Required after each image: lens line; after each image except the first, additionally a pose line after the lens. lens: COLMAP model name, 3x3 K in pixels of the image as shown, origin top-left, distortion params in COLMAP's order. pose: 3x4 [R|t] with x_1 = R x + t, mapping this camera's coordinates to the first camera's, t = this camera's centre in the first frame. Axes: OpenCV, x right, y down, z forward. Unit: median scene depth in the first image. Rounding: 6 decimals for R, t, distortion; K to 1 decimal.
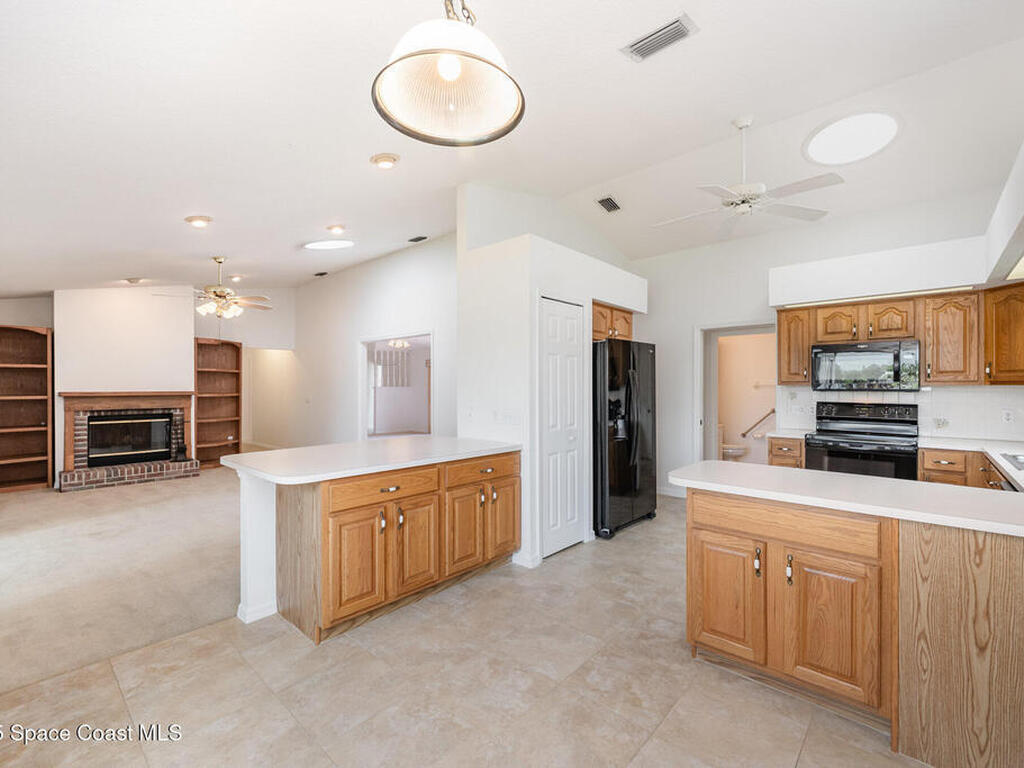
lens RADIAL K [[466.4, 0, 512.0], [0, 466.4, 384.0], [0, 0, 1]] dist [-0.001397, -0.000270]
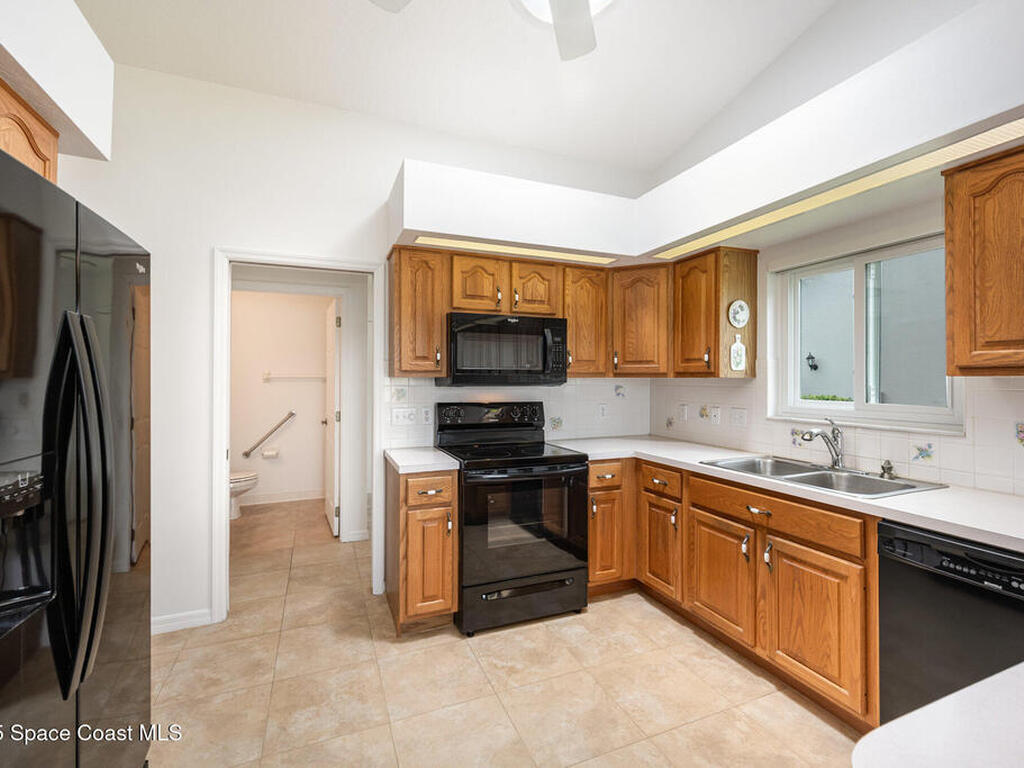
lens RADIAL K [[466.4, 0, 512.0], [0, 466.4, 384.0], [0, 0, 1]] dist [-0.001397, -0.000270]
pose [[0.433907, -0.010231, 0.900900, 0.129028], [-0.003535, 0.999908, 0.013058, 0.003159], [-0.900951, -0.008851, 0.433831, 0.679872]]
